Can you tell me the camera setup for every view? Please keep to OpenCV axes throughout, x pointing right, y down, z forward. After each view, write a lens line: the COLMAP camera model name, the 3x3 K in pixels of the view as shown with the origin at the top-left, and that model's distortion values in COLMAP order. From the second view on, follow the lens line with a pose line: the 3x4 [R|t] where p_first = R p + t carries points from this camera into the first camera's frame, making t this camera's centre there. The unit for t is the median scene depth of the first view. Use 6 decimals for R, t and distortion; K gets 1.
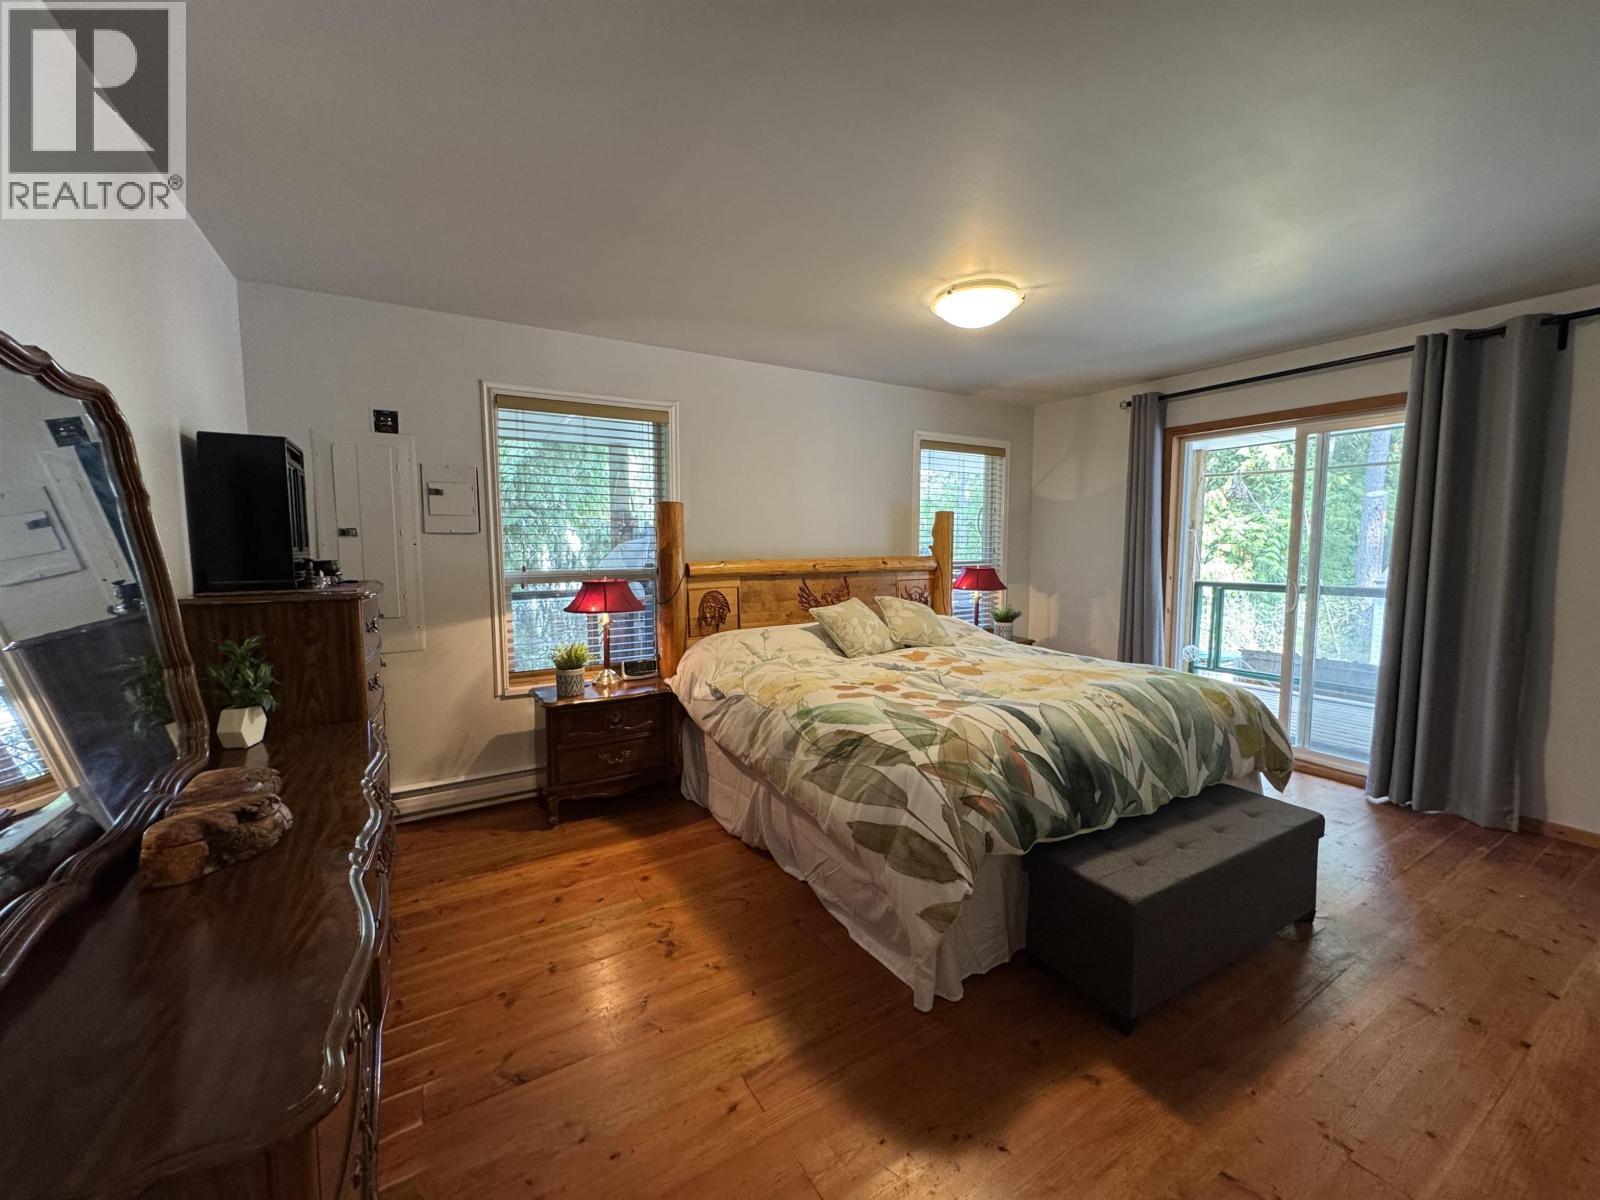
lens RADIAL K [[642.9, 0, 800.4], [0, 642.9, 599.5], [0, 0, 1]] dist [-0.002962, 0.000533]
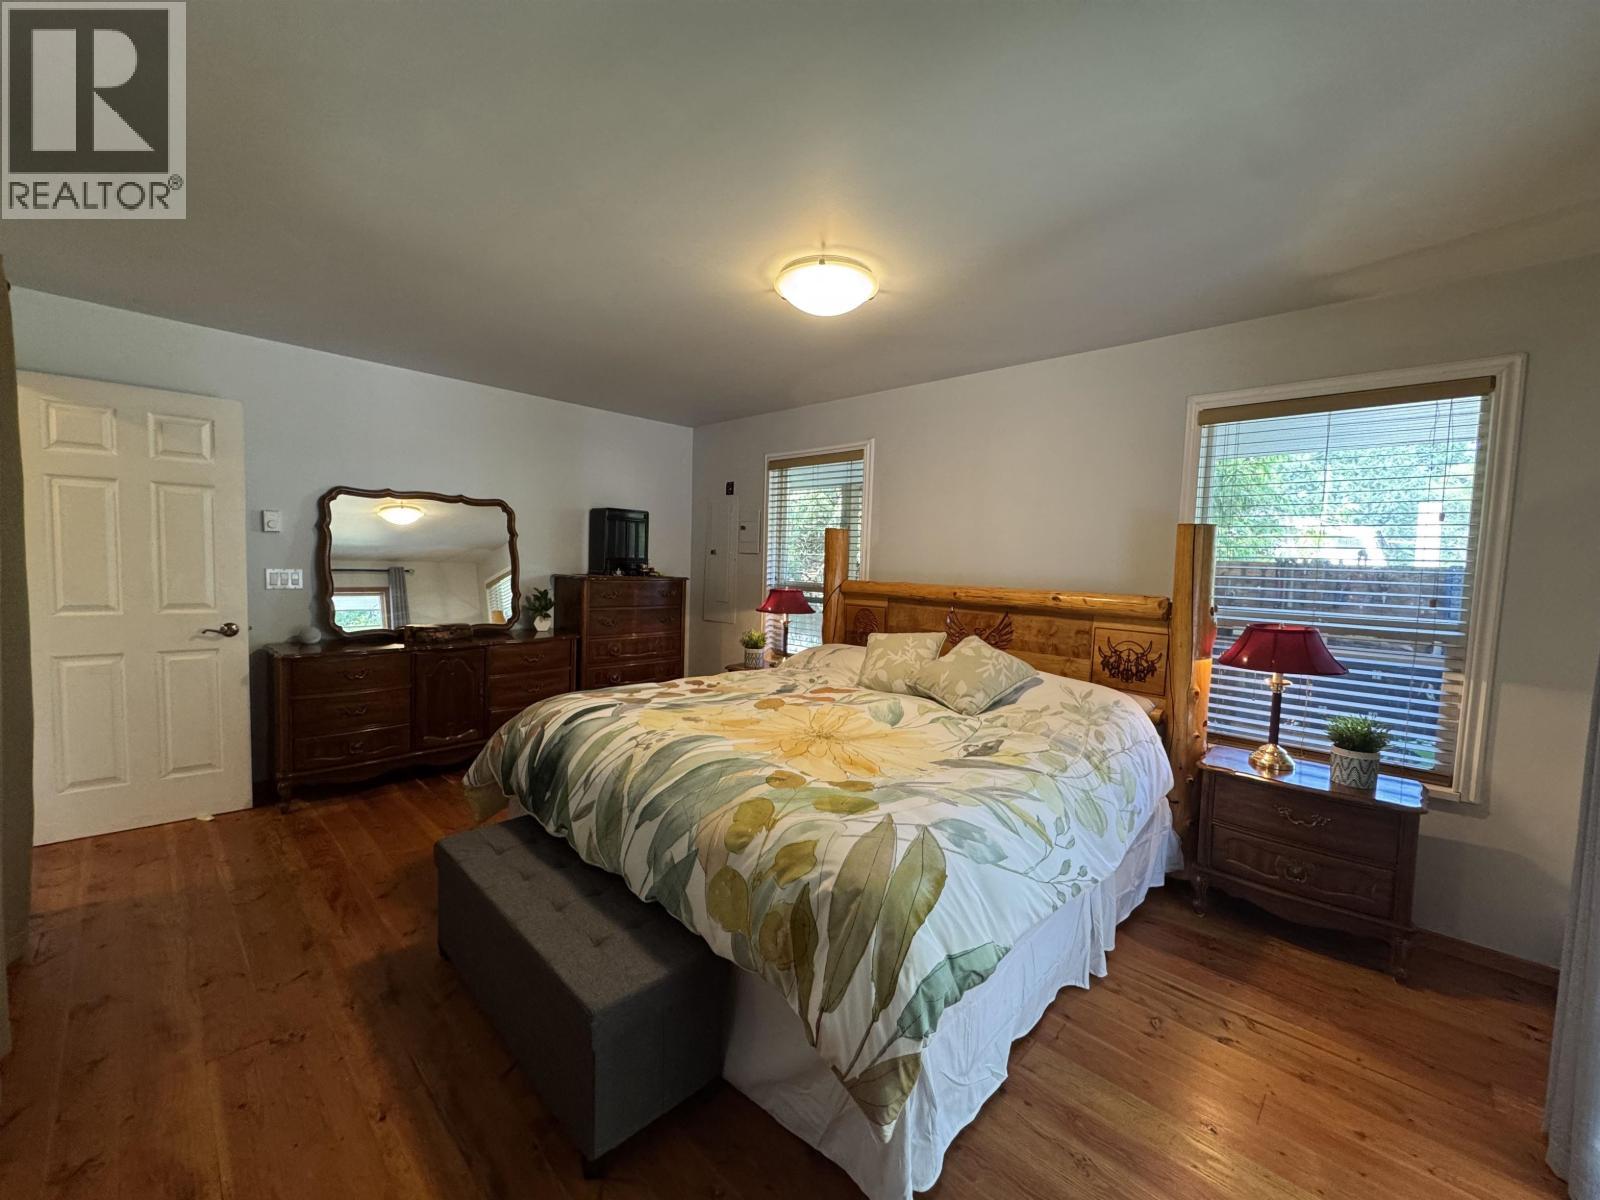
lens RADIAL K [[642.9, 0, 800.9], [0, 642.9, 597.3], [0, 0, 1]] dist [-0.002962, 0.000533]
pose [[0.253579, 0.065691, -0.965082, 1.359680], [-0.120377, 0.992079, 0.035899, -0.089006], [0.959795, 0.107070, 0.259478, 0.954179]]
